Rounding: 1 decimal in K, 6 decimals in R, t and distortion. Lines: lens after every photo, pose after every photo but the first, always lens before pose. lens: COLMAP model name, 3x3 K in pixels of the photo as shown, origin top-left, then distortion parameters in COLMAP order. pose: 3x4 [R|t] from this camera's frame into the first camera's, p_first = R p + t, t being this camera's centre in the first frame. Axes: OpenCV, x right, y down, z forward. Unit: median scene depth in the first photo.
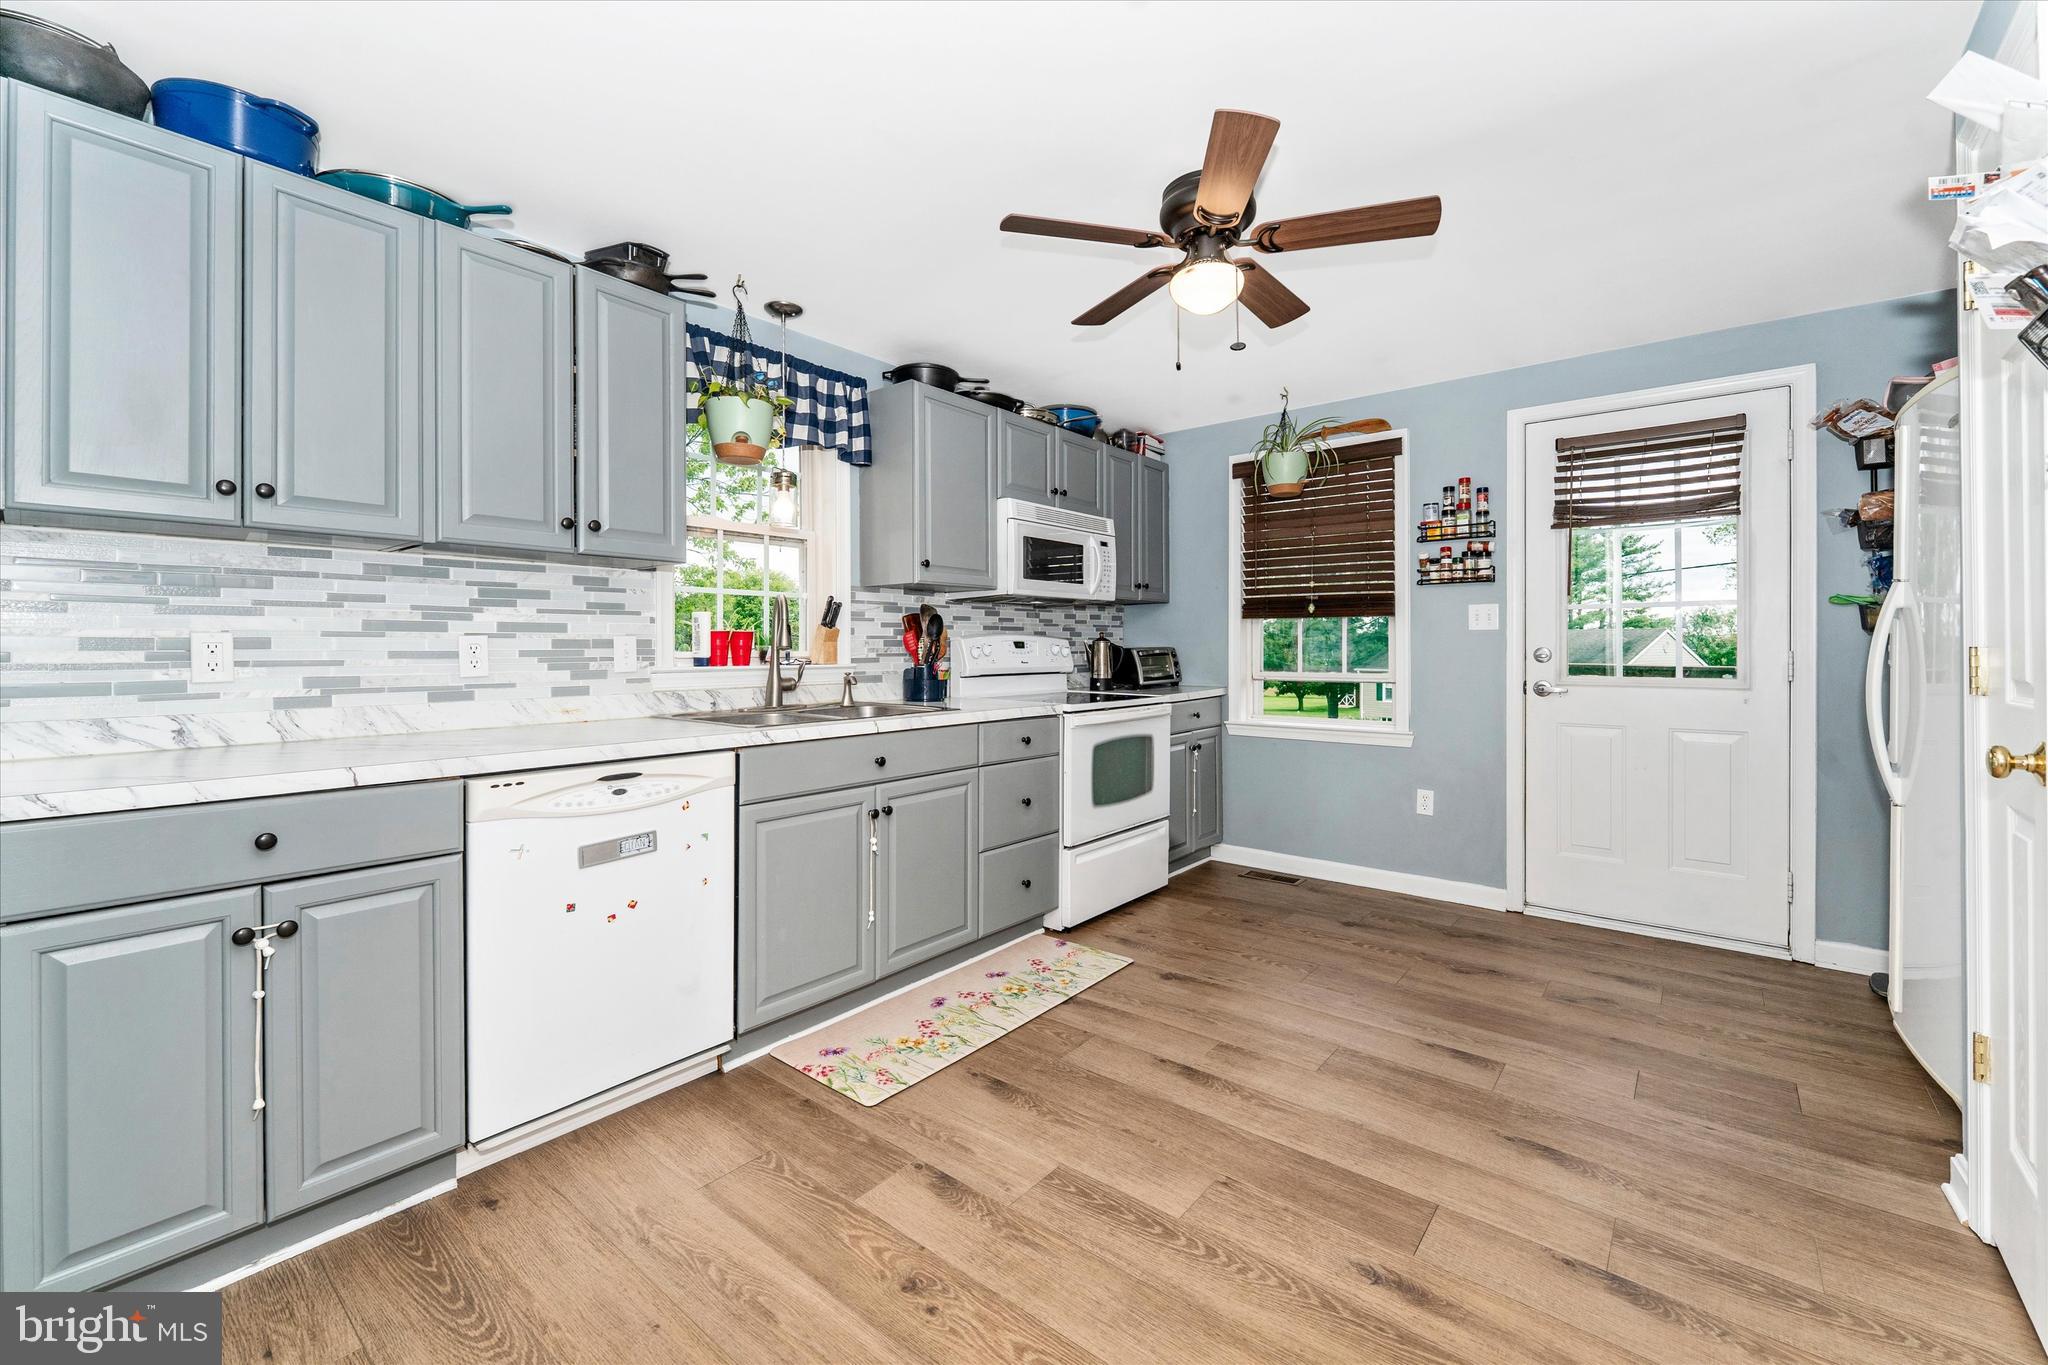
lens RADIAL K [[840.7, 0, 1057.6], [0, 840.7, 646.2], [0, 0, 1]] dist [0.000273, -0.000098]
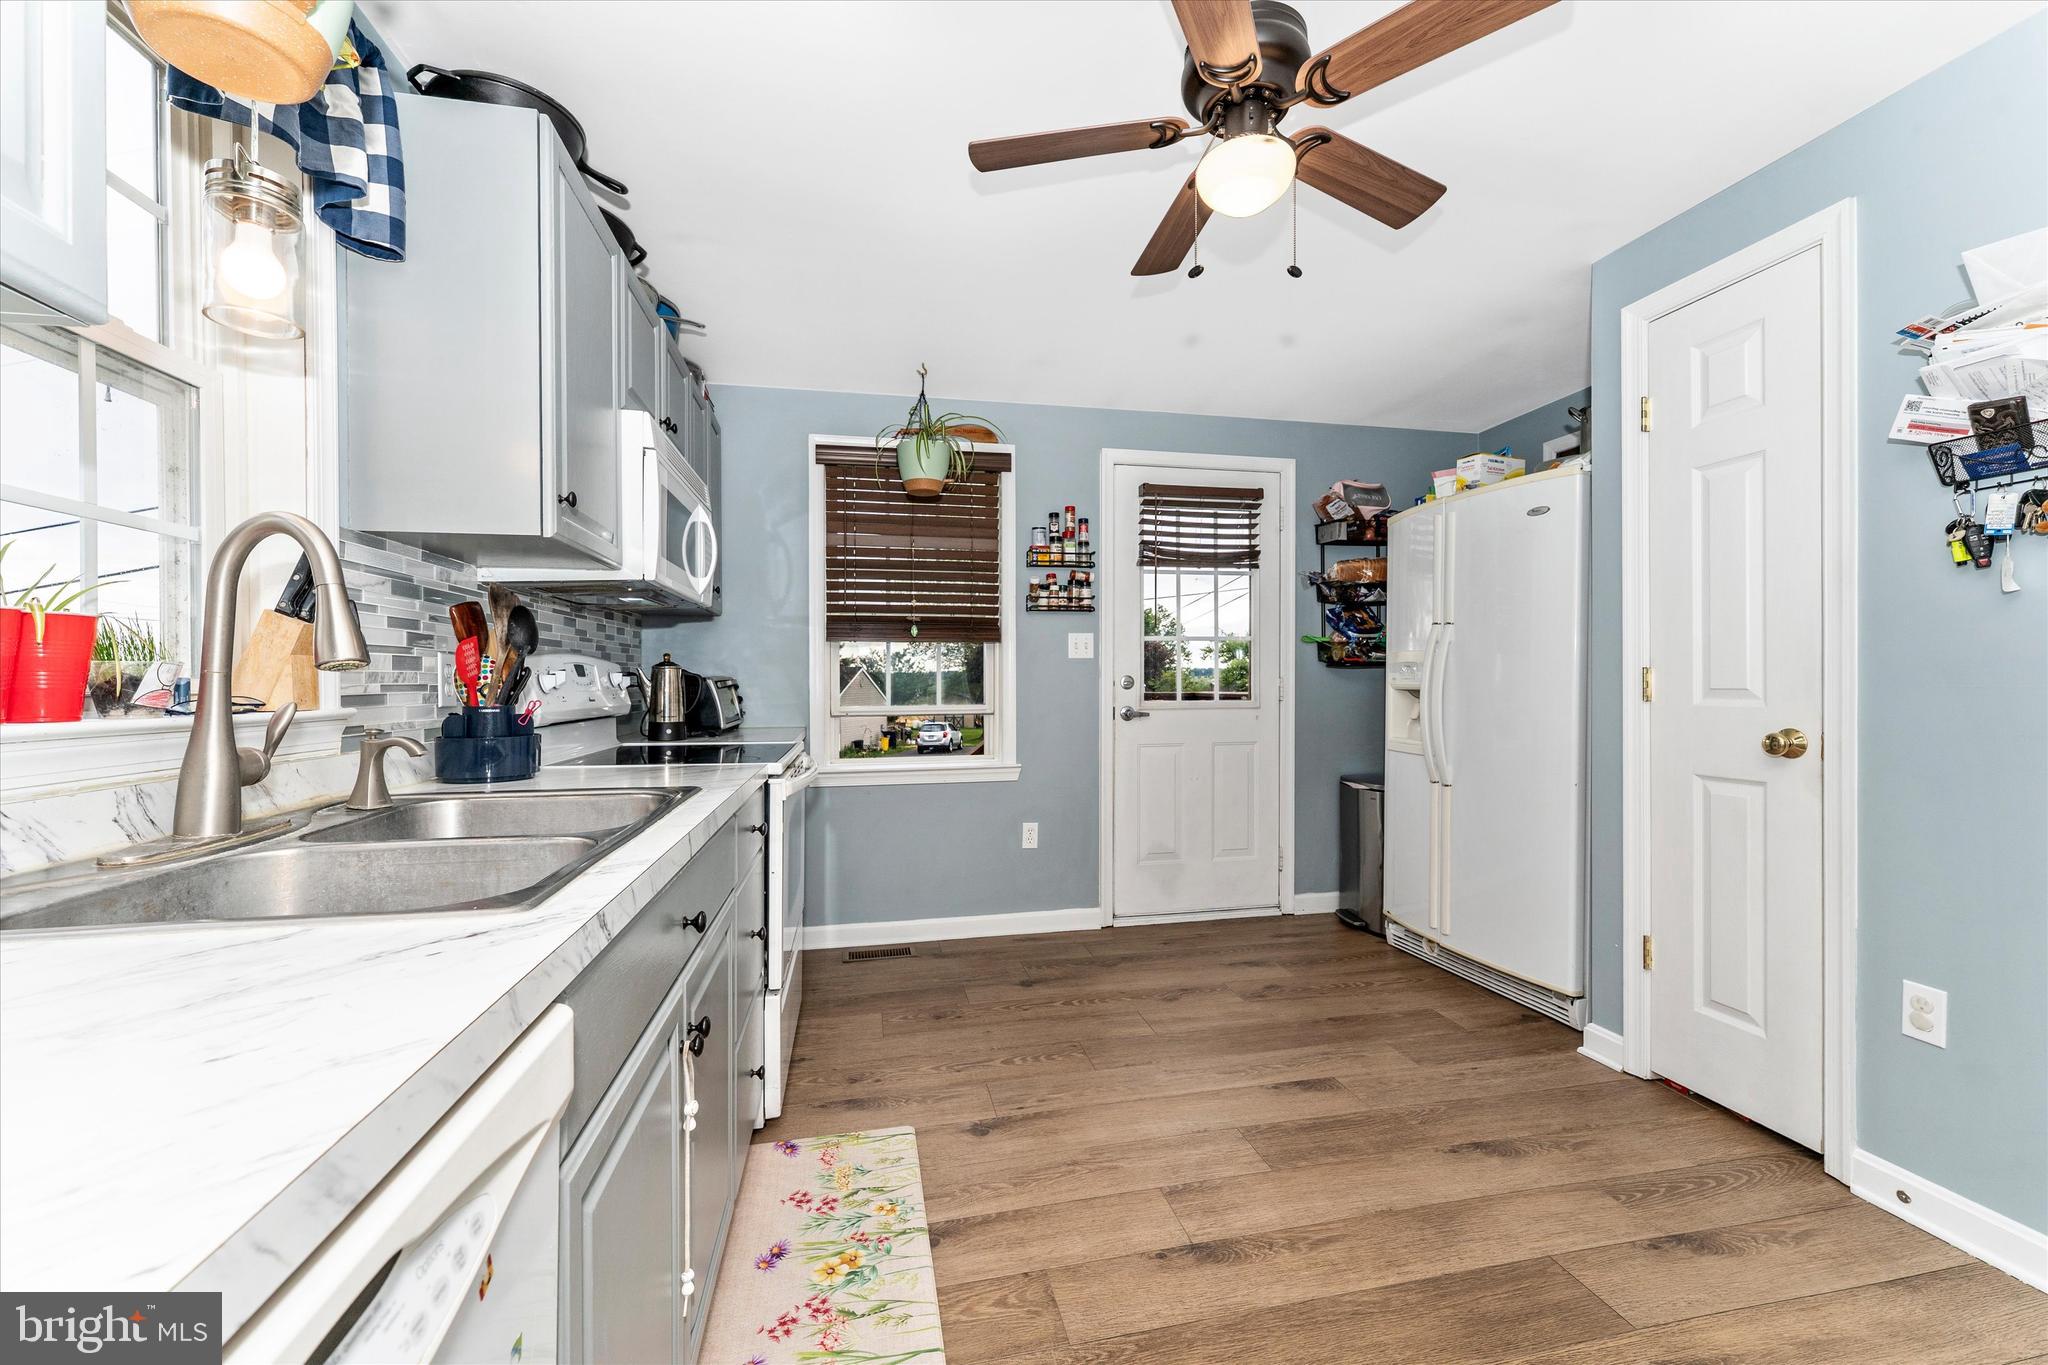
lens RADIAL K [[819.4, 0, 1024.0], [0, 819.4, 682.5], [0, 0, 1]] dist [0.000051, -0.000093]
pose [[0.642941, -0.004918, 0.765900, -0.390059], [0.006043, 0.999981, 0.001348, 0.010825], [-0.765892, 0.003762, 0.642959, 0.536154]]
